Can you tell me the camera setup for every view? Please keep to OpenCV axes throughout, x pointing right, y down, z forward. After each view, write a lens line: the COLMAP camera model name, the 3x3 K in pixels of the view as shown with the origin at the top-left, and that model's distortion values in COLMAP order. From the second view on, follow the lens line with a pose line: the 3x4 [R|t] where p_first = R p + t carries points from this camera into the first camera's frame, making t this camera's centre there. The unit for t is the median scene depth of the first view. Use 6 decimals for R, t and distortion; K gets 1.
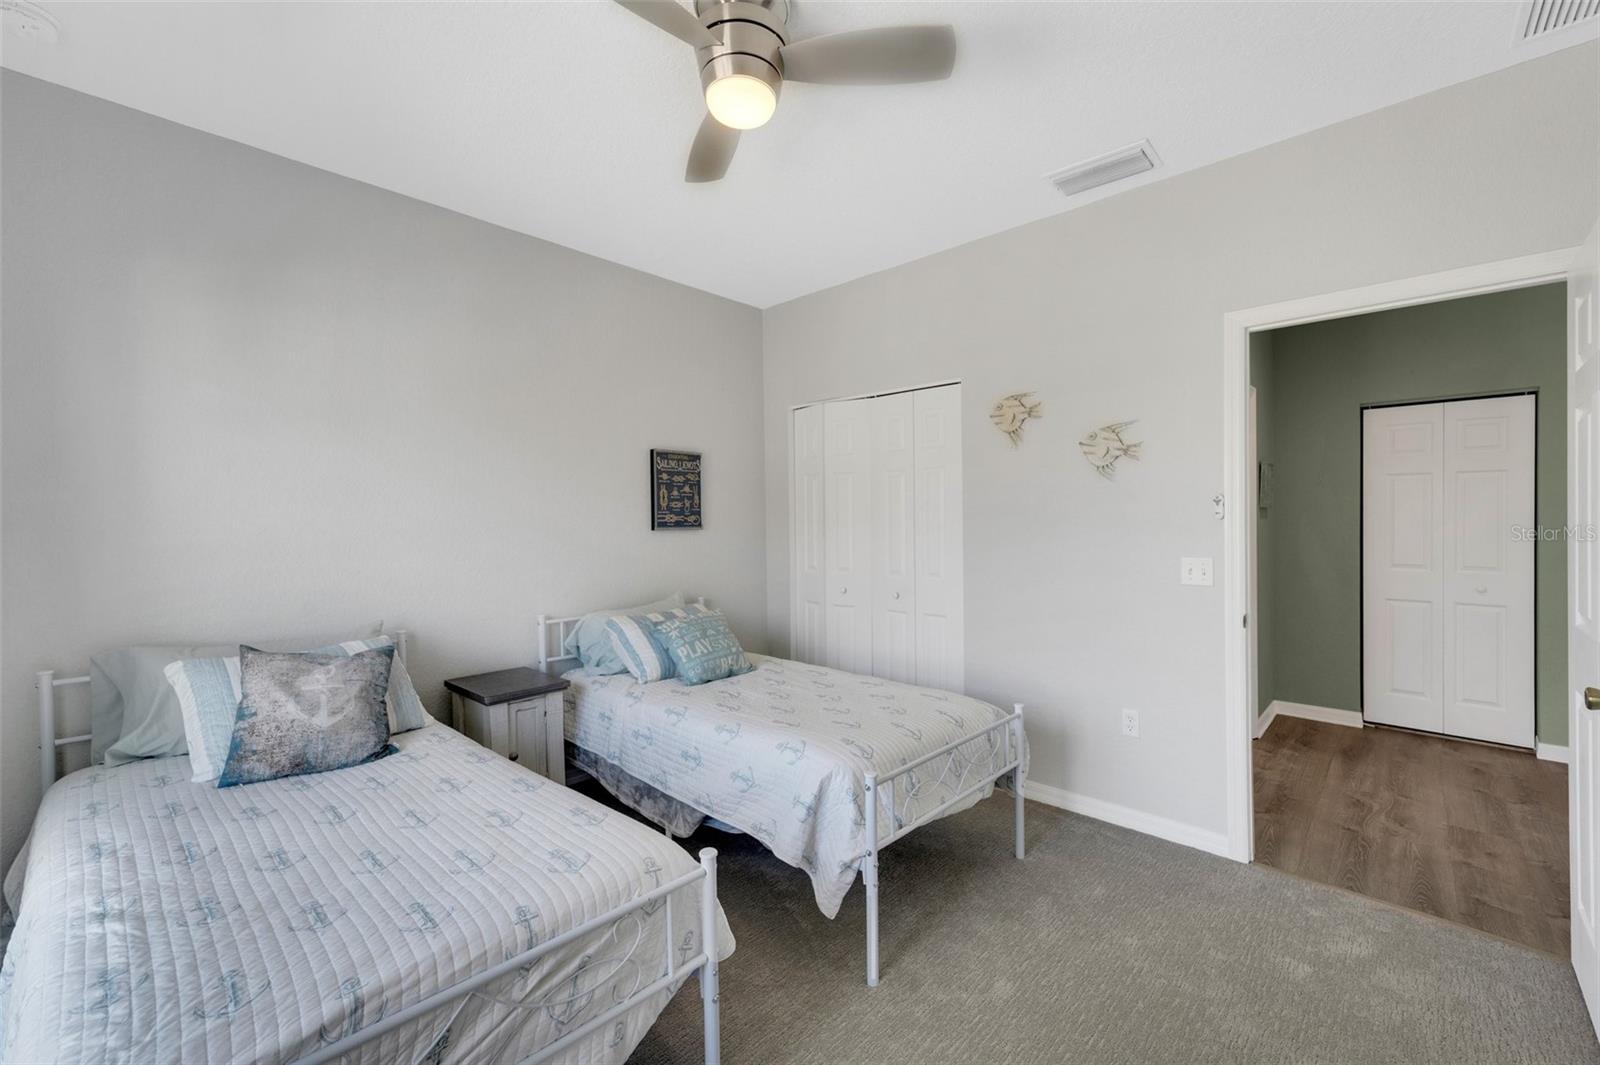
lens RADIAL K [[661.1, 0, 792.0], [0, 661.1, 539.1], [0, 0, 1]] dist [0.001988, -0.001441]
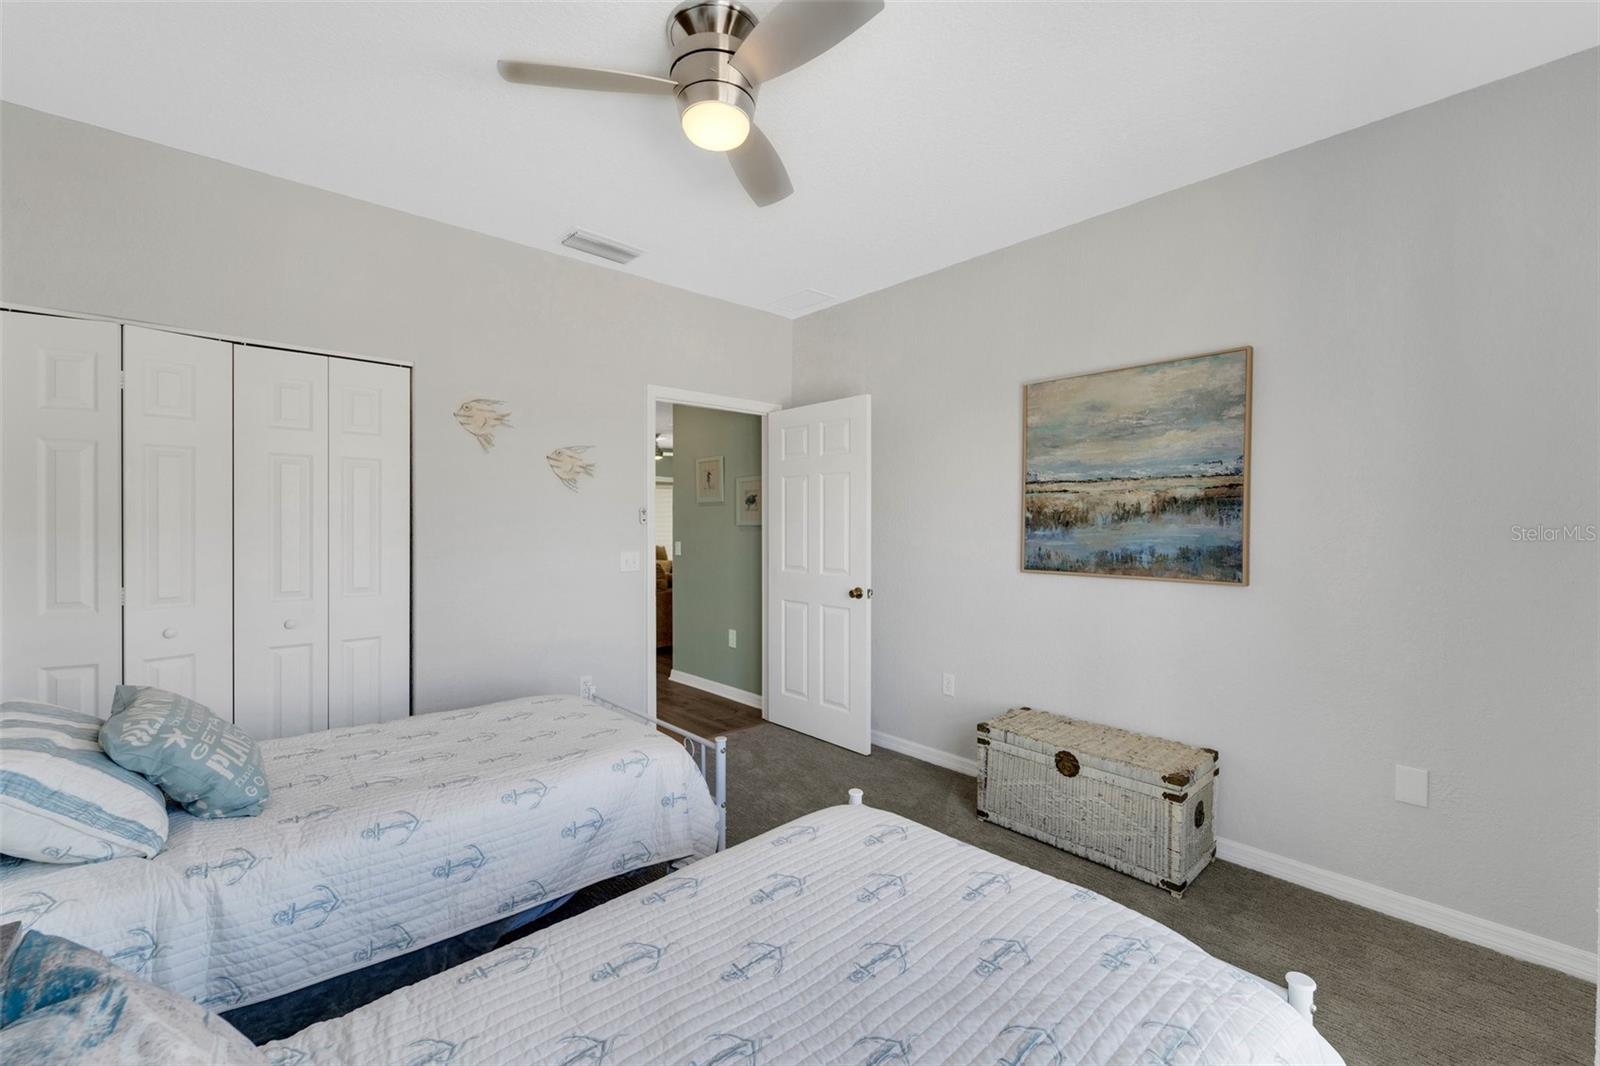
lens RADIAL K [[661.1, 0, 791.2], [0, 661.1, 525.2], [0, 0, 1]] dist [0.001988, -0.001441]
pose [[0.096068, 0.002168, 0.995372, -0.563640], [0.020746, 0.999776, -0.004180, -0.011540], [-0.995159, 0.021051, 0.096001, 0.402593]]
